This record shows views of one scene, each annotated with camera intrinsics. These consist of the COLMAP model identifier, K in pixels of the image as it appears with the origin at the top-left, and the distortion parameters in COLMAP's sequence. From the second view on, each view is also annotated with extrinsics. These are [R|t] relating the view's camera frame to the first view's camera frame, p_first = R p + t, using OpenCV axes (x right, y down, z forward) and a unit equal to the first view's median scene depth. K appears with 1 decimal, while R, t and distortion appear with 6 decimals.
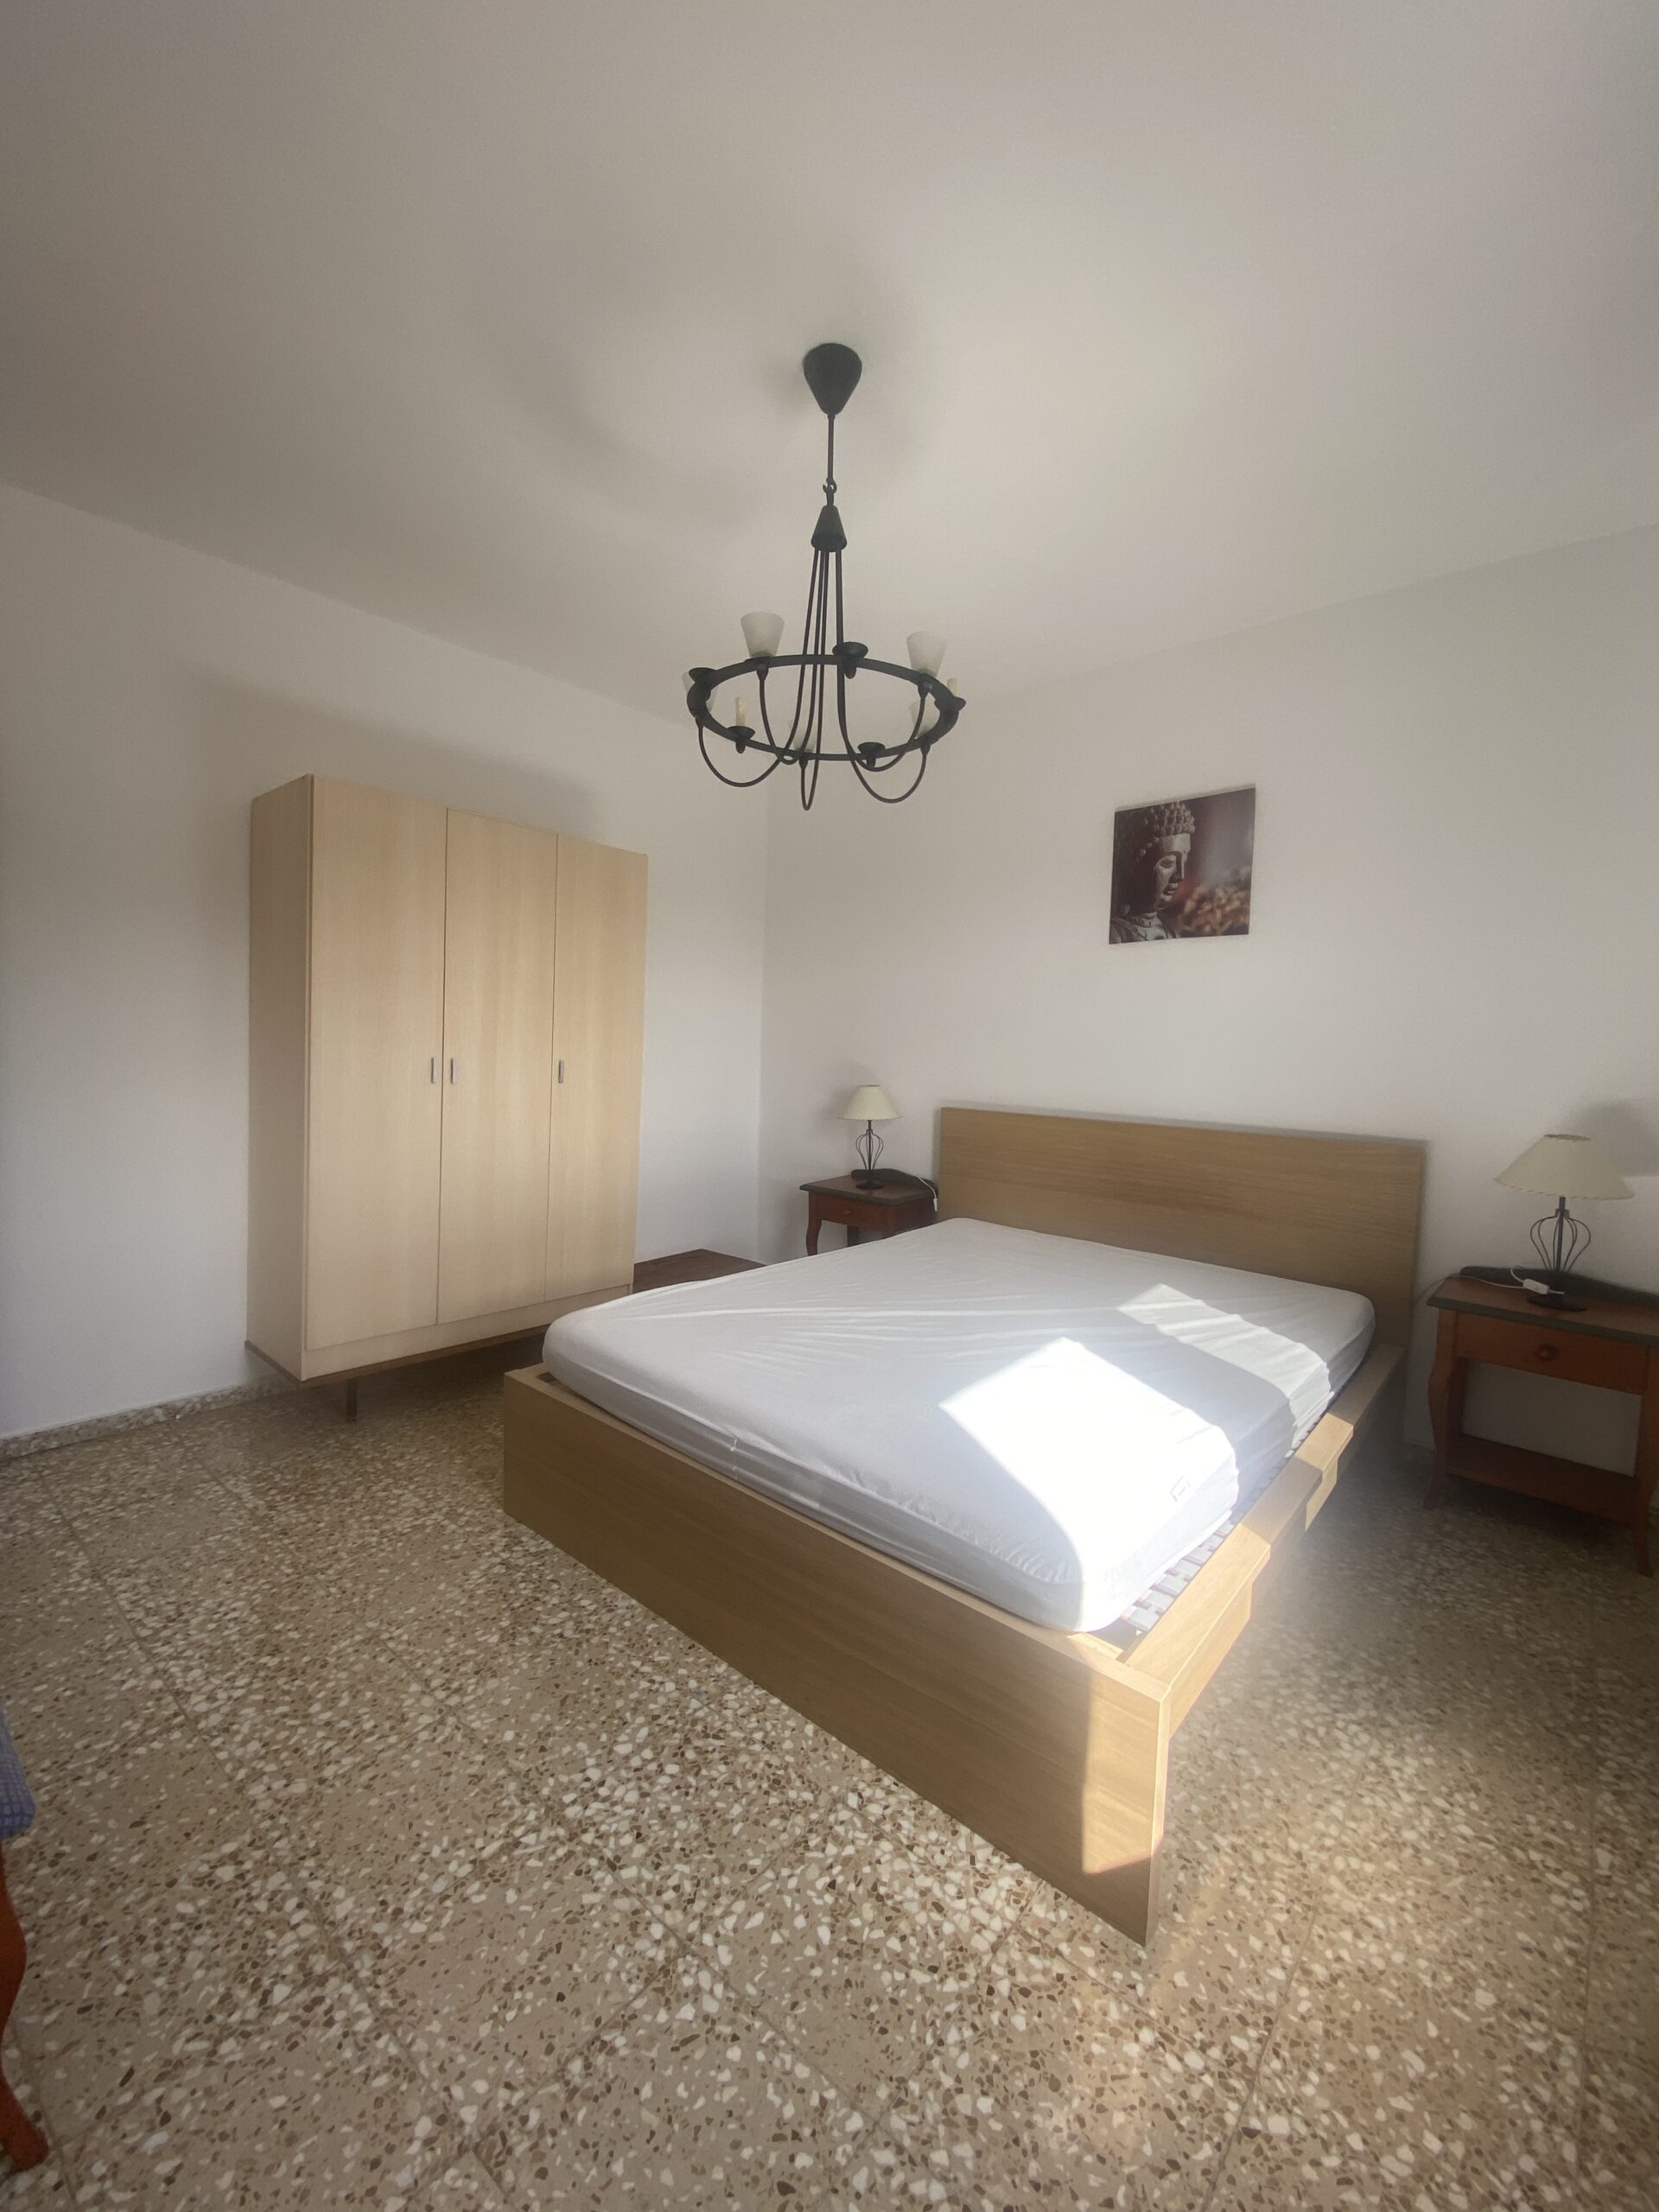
lens RADIAL K [[888.1, 0, 821.8], [0, 888.1, 1097.2], [0, 0, 1]] dist [0.018060, -0.018076]
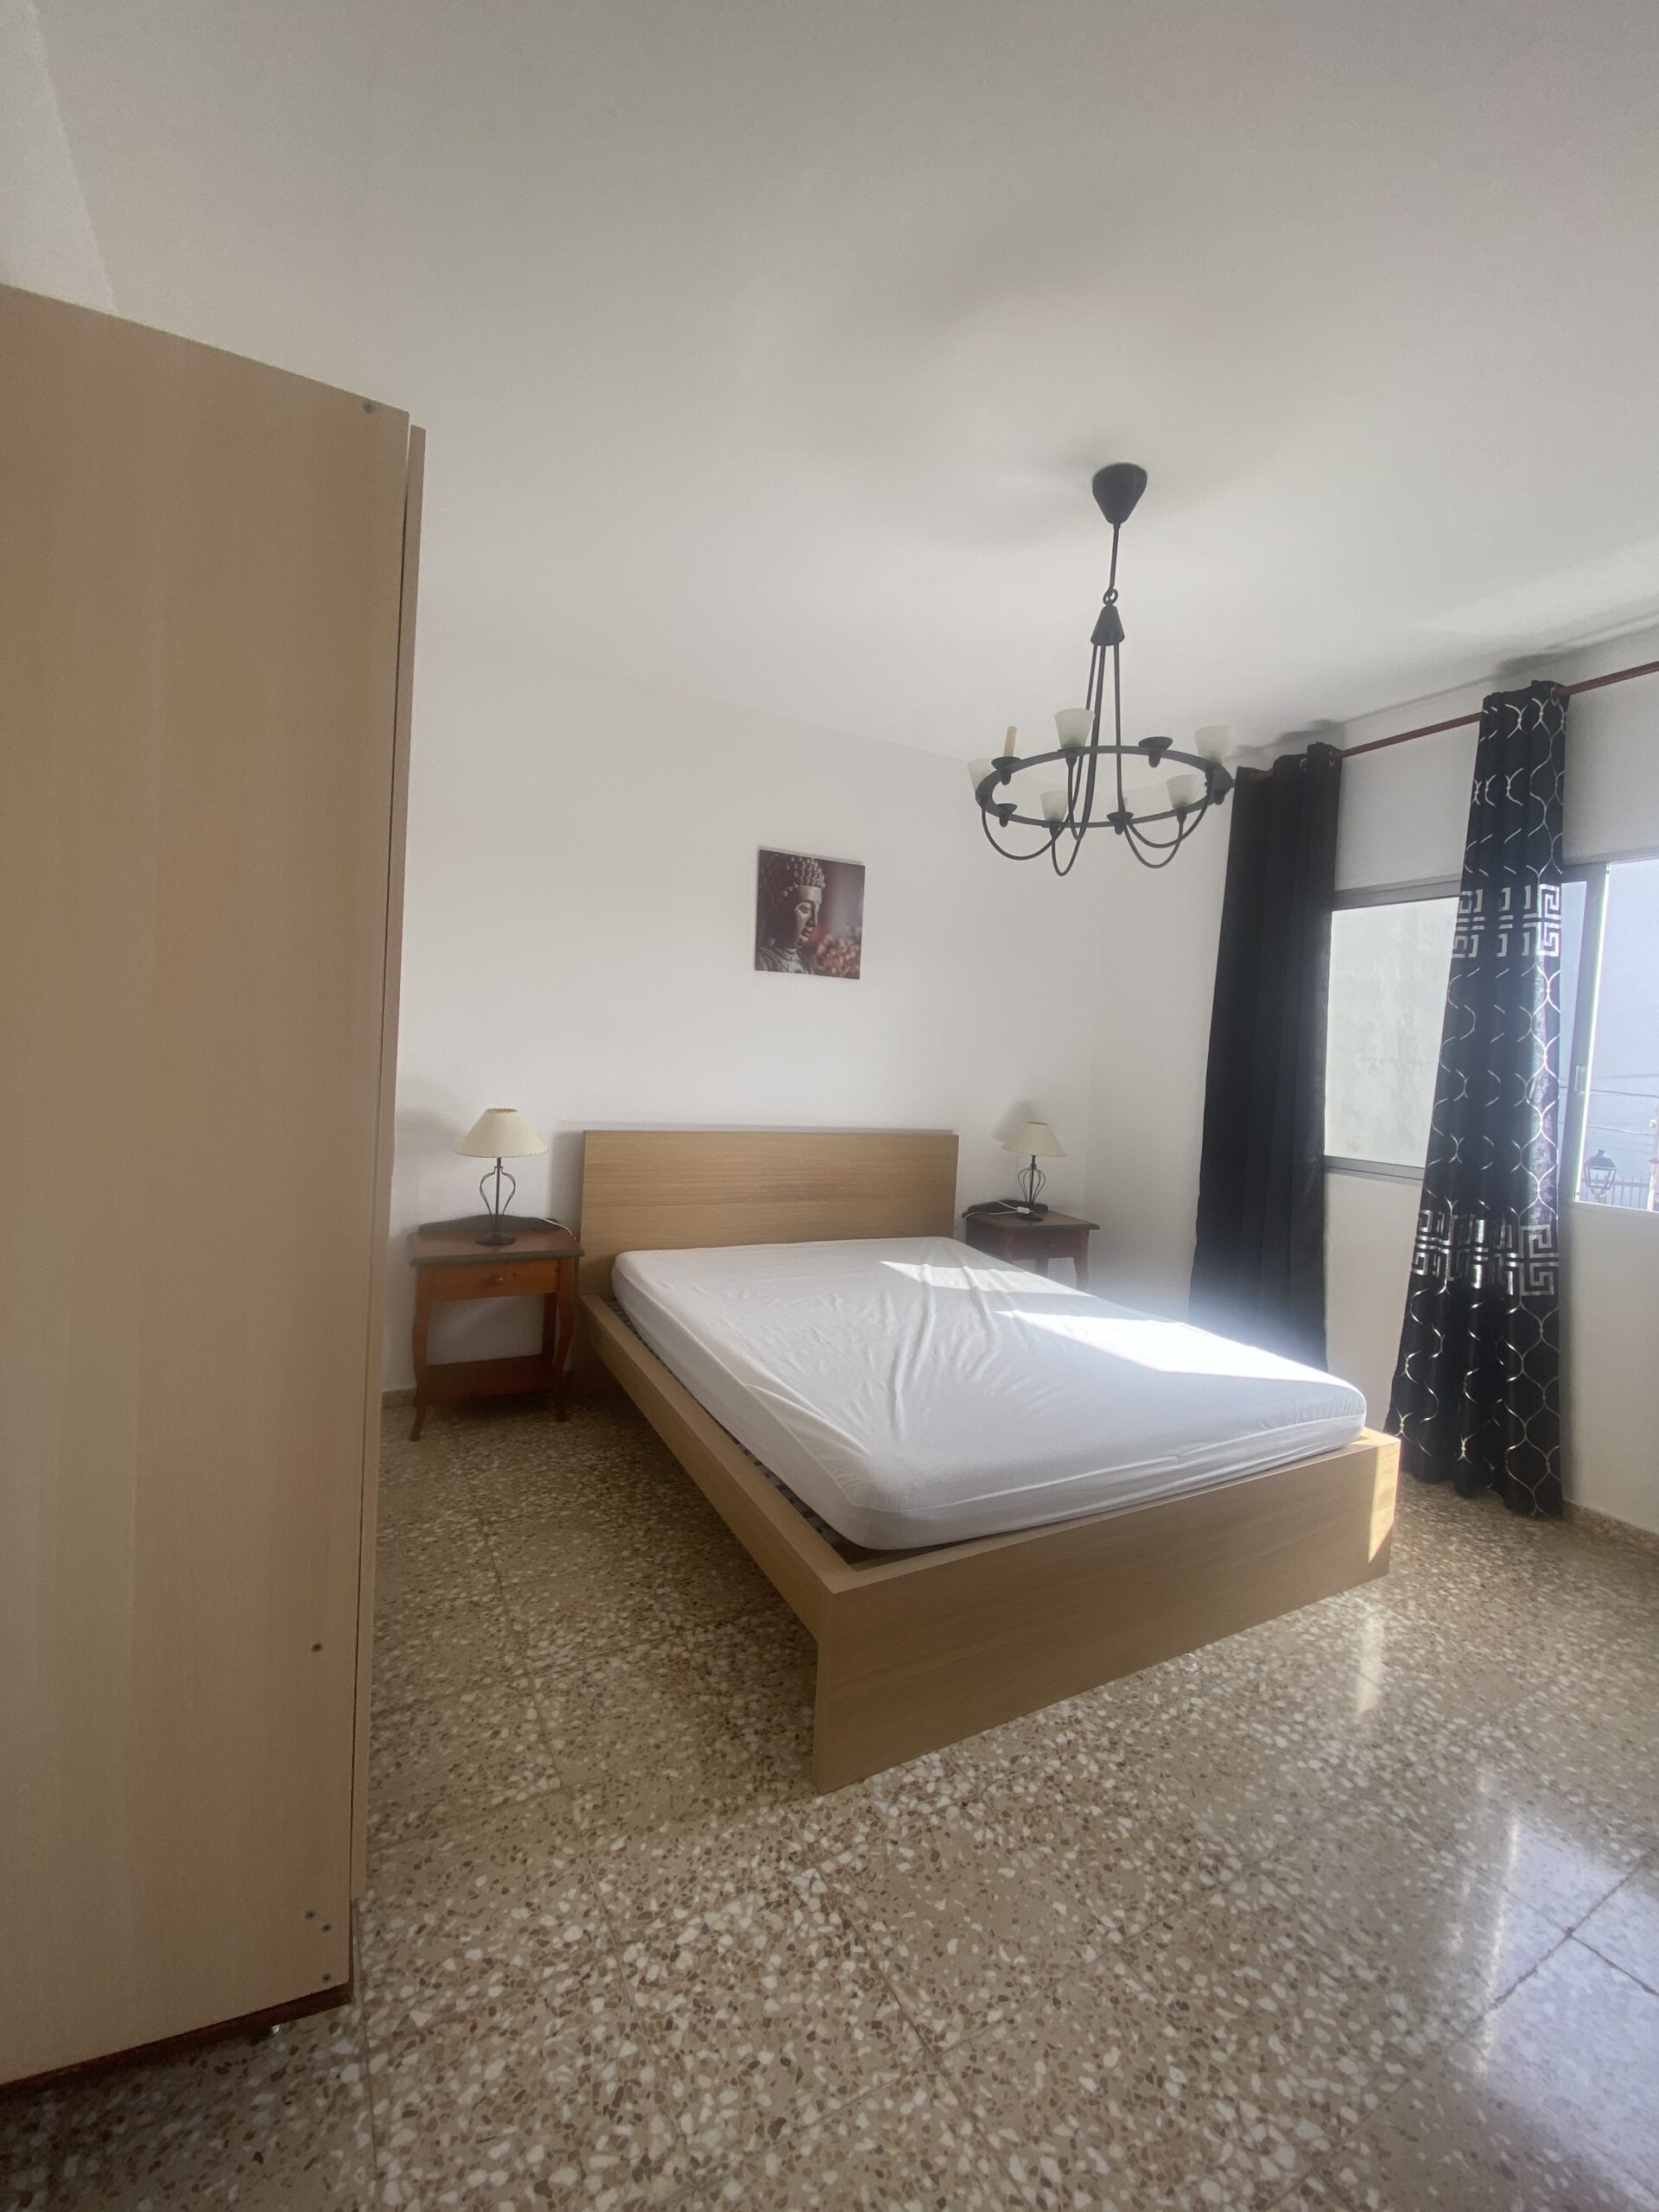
lens RADIAL K [[888.1, 0, 821.8], [0, 888.1, 1097.2], [0, 0, 1]] dist [0.018060, -0.018076]
pose [[0.362879, -0.050246, 0.930481, -1.113386], [0.010837, 0.998705, 0.049704, -0.116308], [-0.931773, -0.007953, 0.362954, 0.876954]]
